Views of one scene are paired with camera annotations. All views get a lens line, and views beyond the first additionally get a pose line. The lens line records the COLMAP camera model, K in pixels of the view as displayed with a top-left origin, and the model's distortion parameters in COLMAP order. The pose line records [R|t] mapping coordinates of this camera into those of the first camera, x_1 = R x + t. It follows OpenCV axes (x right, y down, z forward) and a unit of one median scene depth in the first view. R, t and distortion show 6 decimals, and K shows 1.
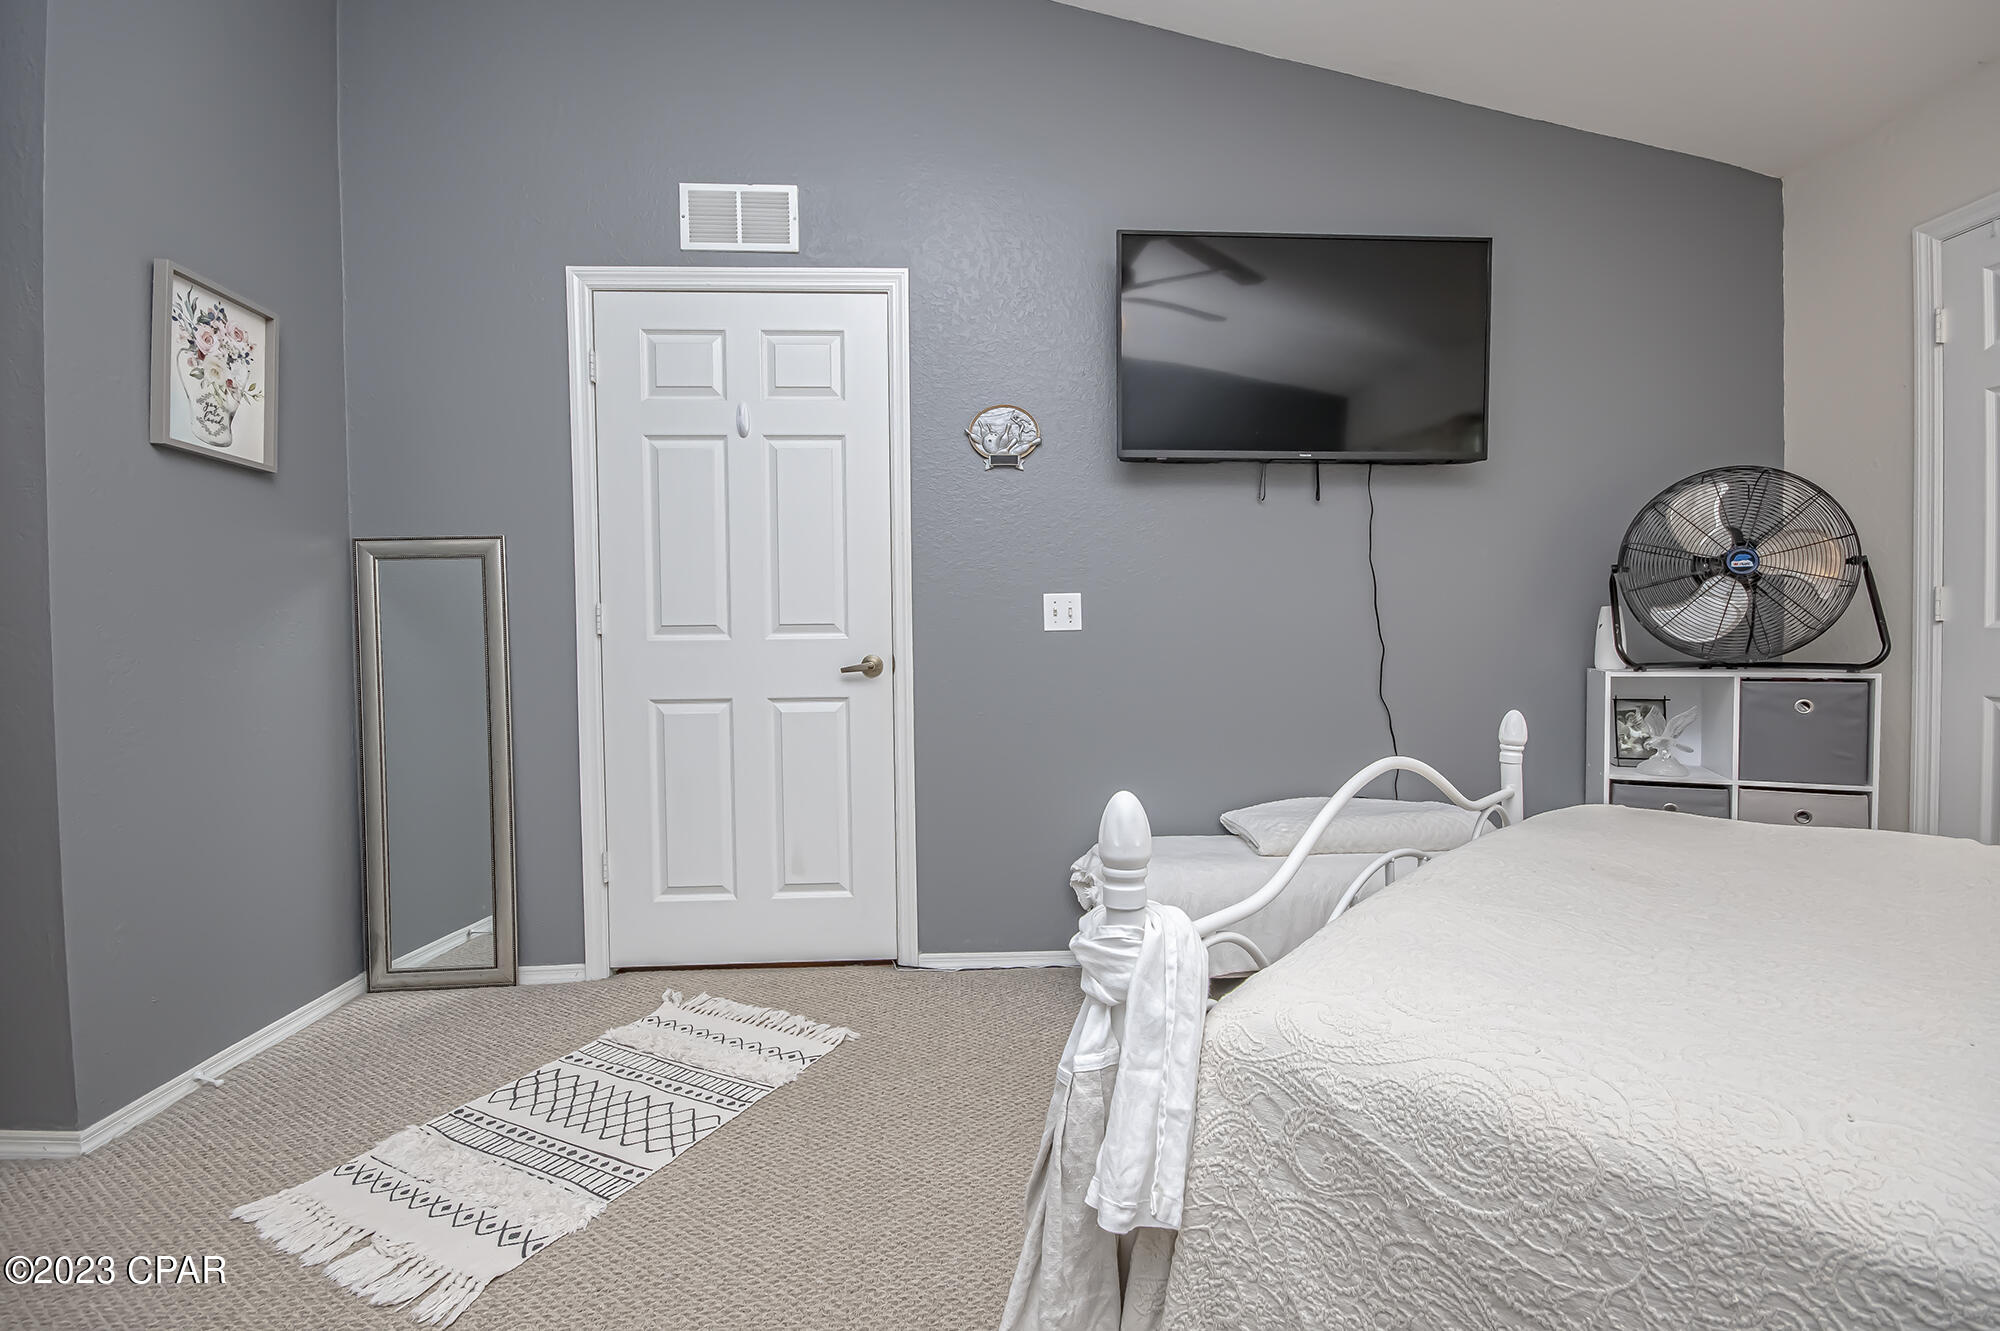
lens RADIAL K [[880.7, 0, 1003.5], [0, 880.7, 665.2], [0, 0, 1]] dist [-0.001781, -0.003500]
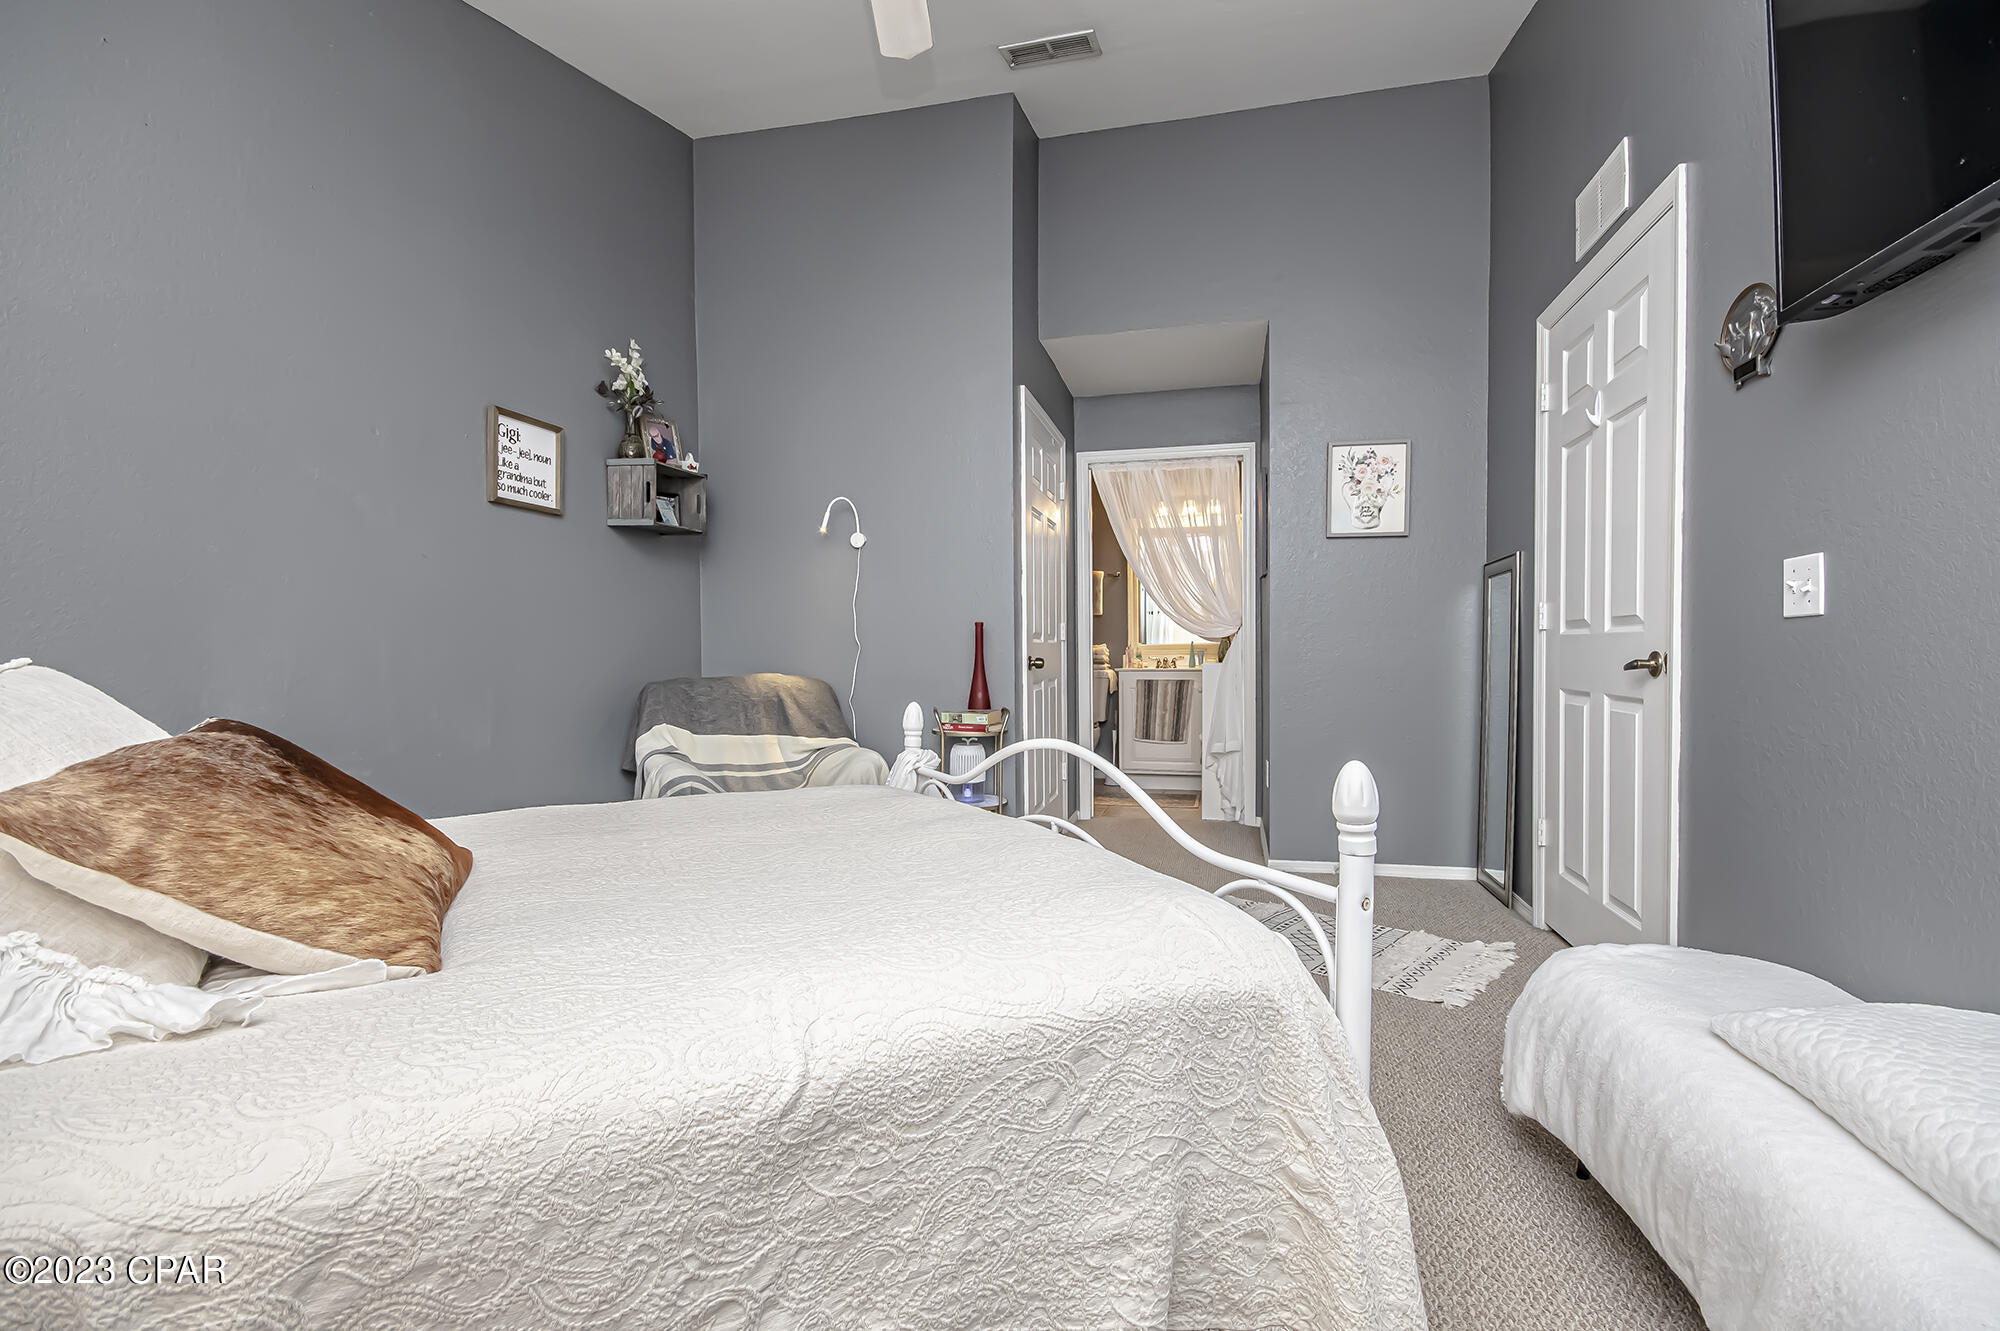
lens RADIAL K [[880.7, 0, 1003.4], [0, 880.7, 667.8], [0, 0, 1]] dist [-0.001781, -0.003500]
pose [[-0.295956, 0.034548, -0.954577, 0.963503], [-0.005414, 0.999269, 0.037844, -0.026546], [0.955186, 0.016368, -0.295553, 0.746952]]
